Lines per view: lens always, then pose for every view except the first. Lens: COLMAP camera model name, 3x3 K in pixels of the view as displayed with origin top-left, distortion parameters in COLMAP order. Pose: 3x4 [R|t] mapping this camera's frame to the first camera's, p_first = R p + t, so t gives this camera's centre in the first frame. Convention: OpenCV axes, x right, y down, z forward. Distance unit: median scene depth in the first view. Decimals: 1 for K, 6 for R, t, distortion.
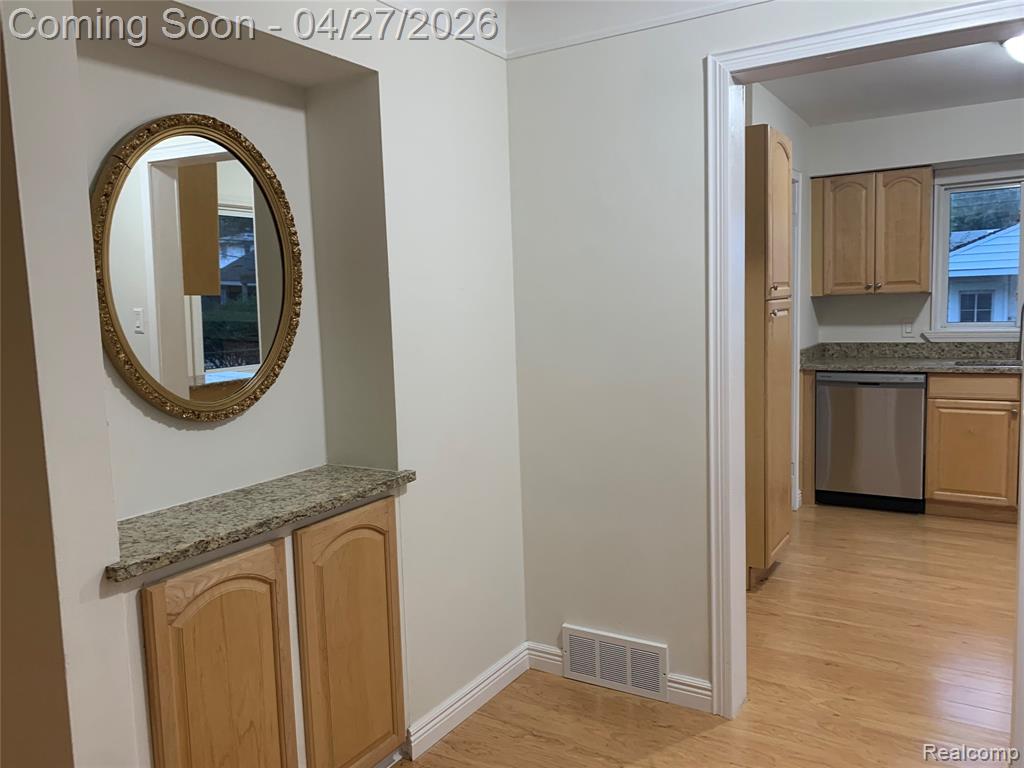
lens RADIAL K [[783.3, 0, 507.1], [0, 783.3, 379.3], [0, 0, 1]] dist [0.007730, 0.001264]
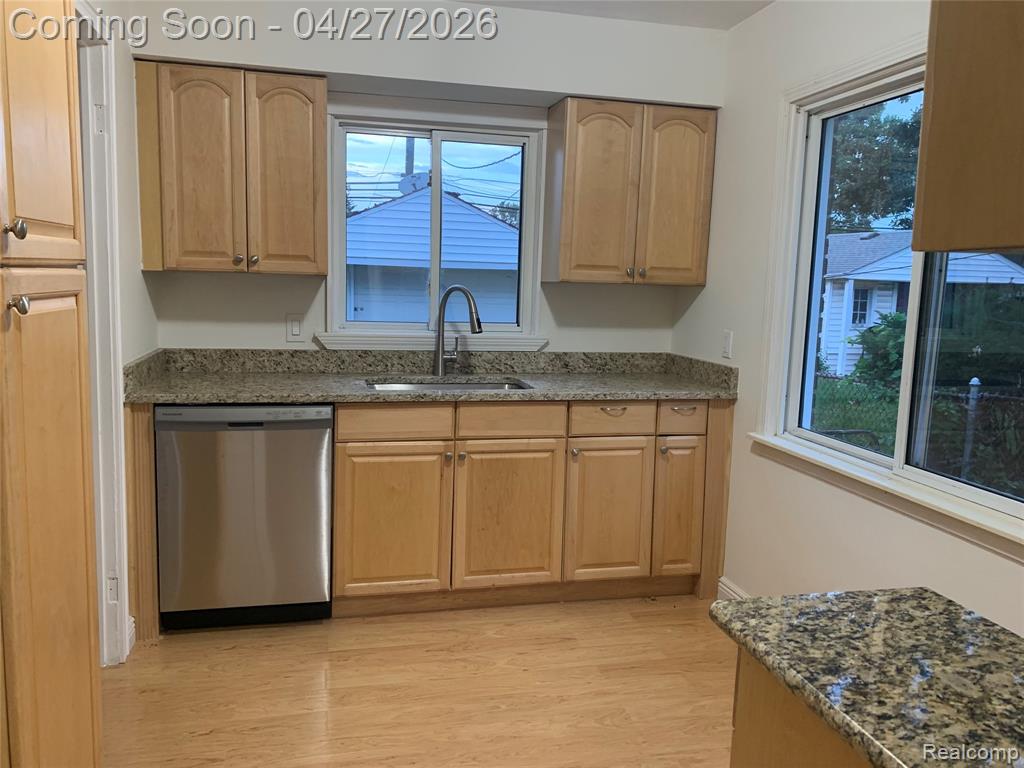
lens RADIAL K [[783.3, 0, 507.1], [0, 783.3, 379.3], [0, 0, 1]] dist [0.007730, 0.001264]
pose [[0.701850, -0.034653, 0.711481, 0.172045], [0.016517, 0.999339, 0.032380, -0.042091], [-0.712133, -0.010974, 0.701959, 0.426478]]
